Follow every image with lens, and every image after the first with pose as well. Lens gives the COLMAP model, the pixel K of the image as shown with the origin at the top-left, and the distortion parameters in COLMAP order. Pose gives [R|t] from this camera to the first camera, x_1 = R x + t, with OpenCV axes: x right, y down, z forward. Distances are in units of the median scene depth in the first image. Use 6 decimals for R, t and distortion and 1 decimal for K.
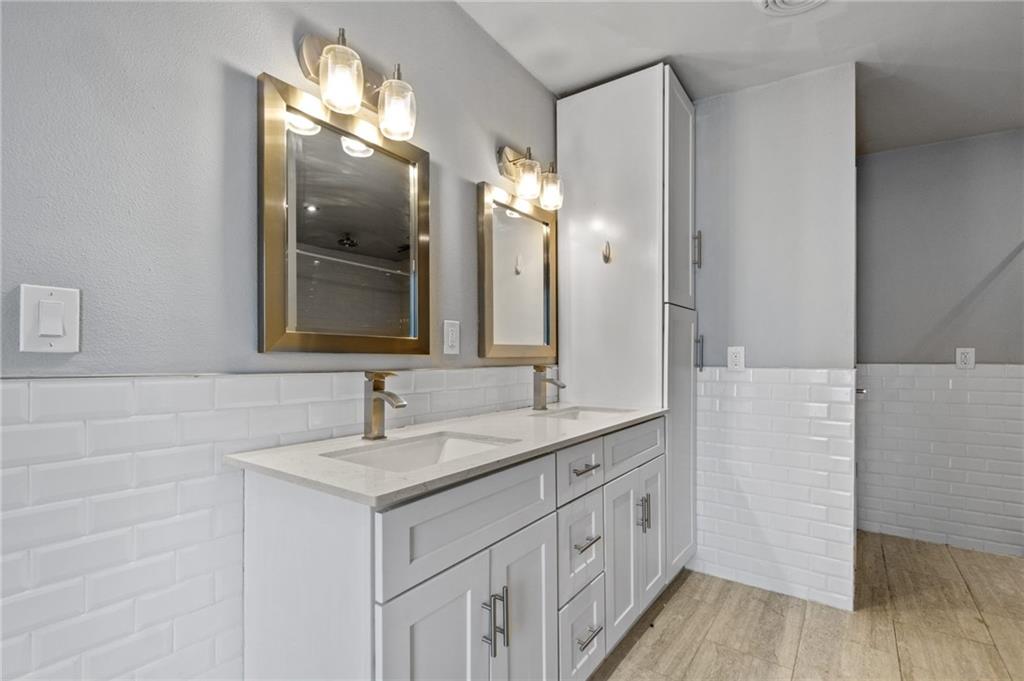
lens RADIAL K [[473.1, 0, 513.7], [0, 473.1, 350.8], [0, 0, 1]] dist [0.000372, 0.000062]
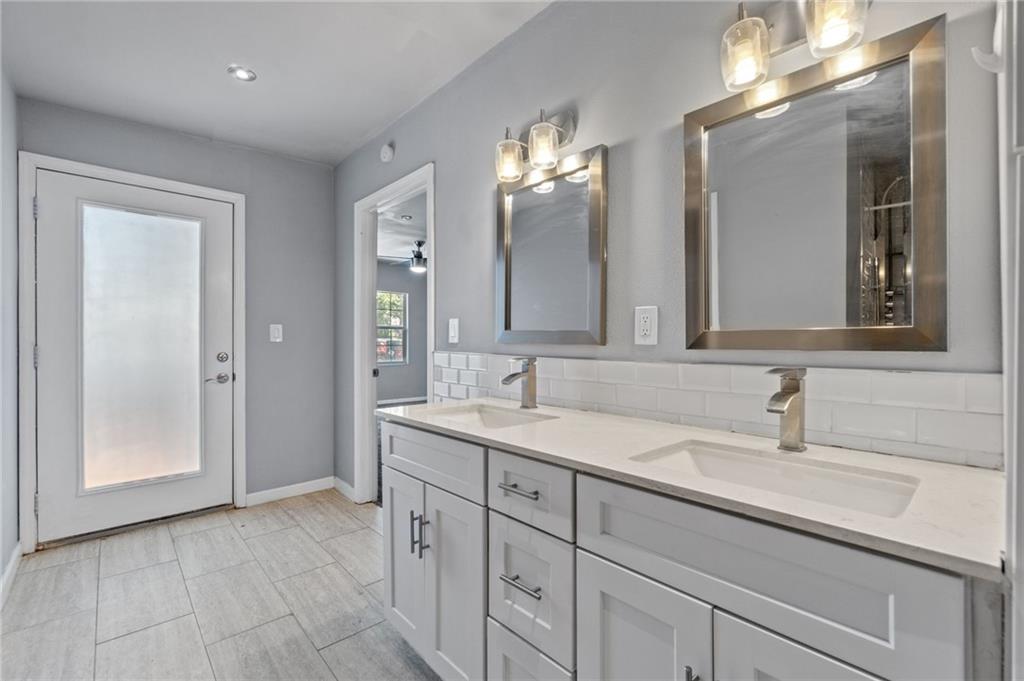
lens RADIAL K [[451.0, 0, 502.8], [0, 451.0, 343.0], [0, 0, 1]] dist [0.000966, 0.000185]
pose [[-0.231400, -0.003199, -0.972853, 0.810147], [0.002396, 0.999990, -0.003858, 0.006906], [0.972856, -0.003223, -0.231390, 1.036631]]
